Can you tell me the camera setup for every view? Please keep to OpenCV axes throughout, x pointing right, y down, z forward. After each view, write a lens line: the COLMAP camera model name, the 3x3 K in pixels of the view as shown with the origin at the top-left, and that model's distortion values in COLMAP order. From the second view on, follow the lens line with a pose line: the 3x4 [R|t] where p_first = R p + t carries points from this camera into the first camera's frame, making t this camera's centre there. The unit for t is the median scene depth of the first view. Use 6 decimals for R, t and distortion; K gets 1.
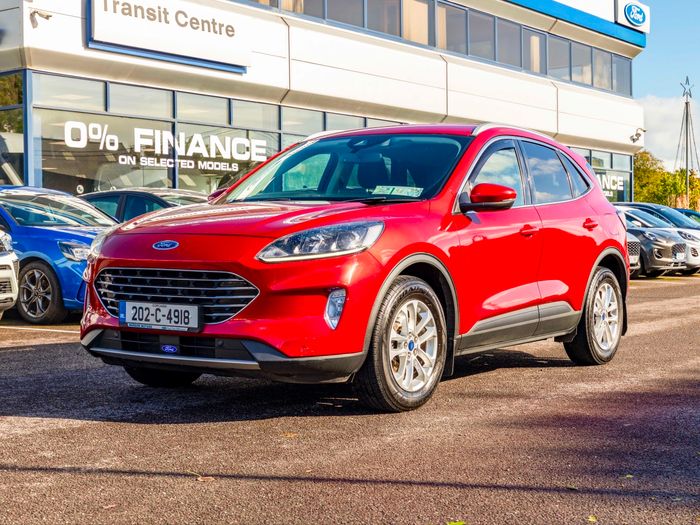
lens RADIAL K [[1168.0, 0, 364.1], [0, 1168.0, 260.7], [0, 0, 1]] dist [0.019933, -0.009160]
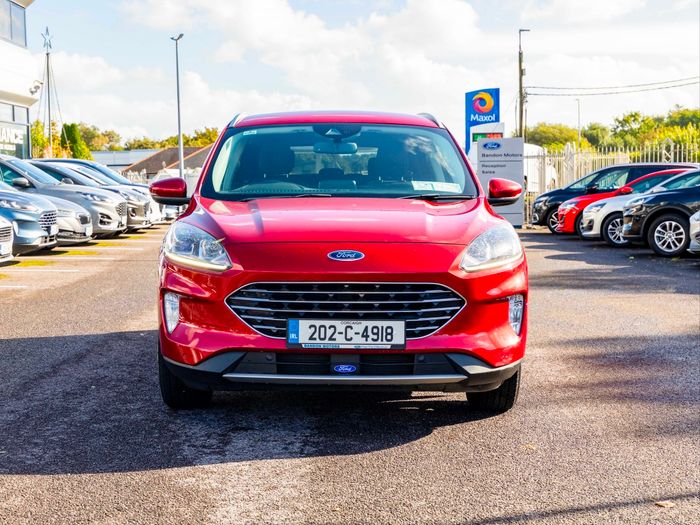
lens RADIAL K [[1168.0, 0, 364.1], [0, 1168.0, 260.7], [0, 0, 1]] dist [0.019933, -0.009160]
pose [[0.831200, -0.039274, 0.554585, -0.653946], [0.014322, 0.998683, 0.049257, -0.053278], [-0.555789, -0.032999, 0.830668, 0.233674]]
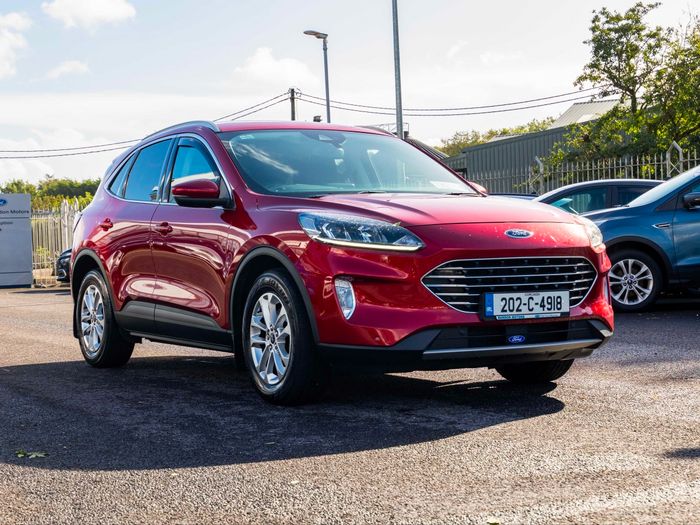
lens RADIAL K [[1168.0, 0, 364.1], [0, 1168.0, 260.7], [0, 0, 1]] dist [0.019933, -0.009160]
pose [[0.432846, -0.023959, 0.901150, -1.103517], [0.046000, 0.998931, 0.004464, -0.000932], [-0.900294, 0.039520, 0.433485, 0.680845]]
